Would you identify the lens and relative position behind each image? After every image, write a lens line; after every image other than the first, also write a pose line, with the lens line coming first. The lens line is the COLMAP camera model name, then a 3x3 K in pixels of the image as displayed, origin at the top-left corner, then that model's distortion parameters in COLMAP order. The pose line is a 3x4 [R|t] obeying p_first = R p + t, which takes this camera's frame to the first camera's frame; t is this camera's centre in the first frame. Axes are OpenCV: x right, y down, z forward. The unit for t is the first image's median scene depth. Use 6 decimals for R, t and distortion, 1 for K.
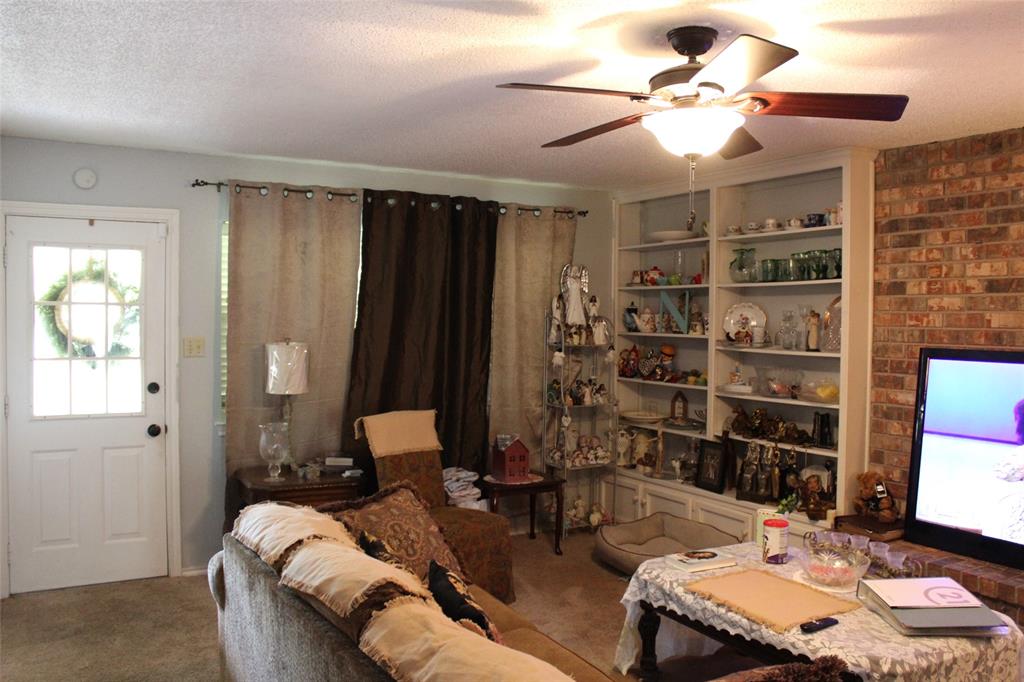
lens RADIAL K [[852.9, 0, 513.1], [0, 852.9, 338.7], [0, 0, 1]] dist [-0.151197, 0.127417]
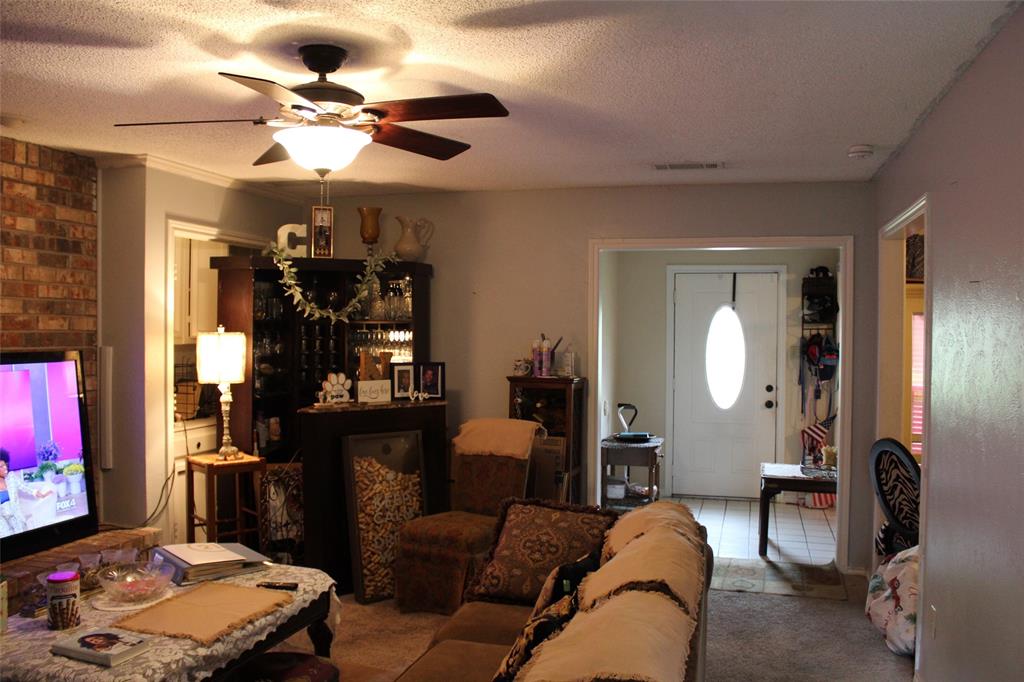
lens RADIAL K [[852.9, 0, 513.8], [0, 852.9, 339.2], [0, 0, 1]] dist [-0.151197, 0.127417]
pose [[-0.690856, -0.026828, 0.722495, -0.661029], [0.007741, 0.998980, 0.044496, -0.049951], [-0.722951, 0.036333, -0.689943, 1.460491]]
